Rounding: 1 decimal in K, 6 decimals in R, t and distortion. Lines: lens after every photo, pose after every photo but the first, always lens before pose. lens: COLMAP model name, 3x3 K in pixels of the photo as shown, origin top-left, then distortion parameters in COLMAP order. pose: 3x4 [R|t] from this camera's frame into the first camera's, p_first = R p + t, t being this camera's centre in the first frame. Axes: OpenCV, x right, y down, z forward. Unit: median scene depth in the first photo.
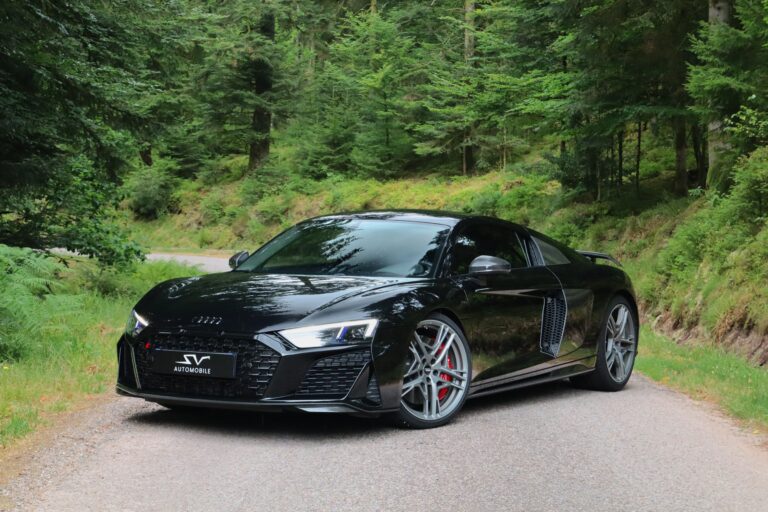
lens RADIAL K [[1564.8, 0, 384.0], [0, 1564.8, 256.0], [0, 0, 1]] dist [0.043742, -0.004683]
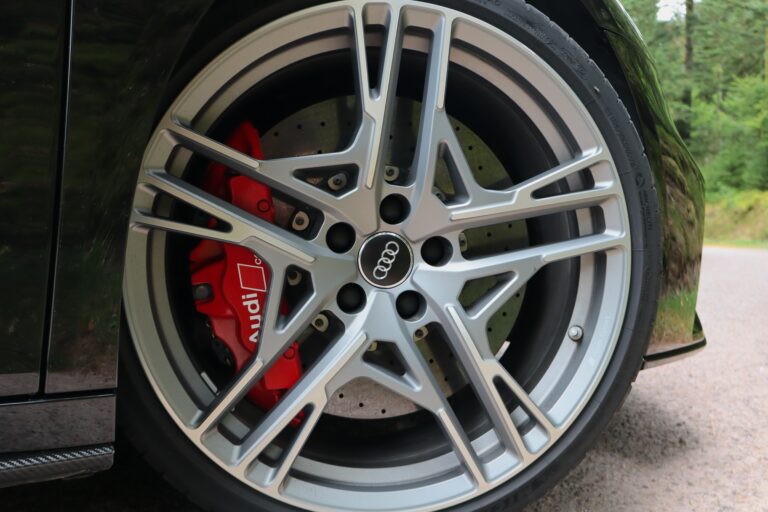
lens RADIAL K [[803.0, 0, 384.0], [0, 803.0, 256.0], [0, 0, 1]] dist [0.004511, 0.006781]
pose [[0.883679, -0.006526, -0.468048, 0.038565], [0.006332, 0.999978, -0.001988, 0.012572], [0.468051, -0.001206, 0.883701, 0.172379]]
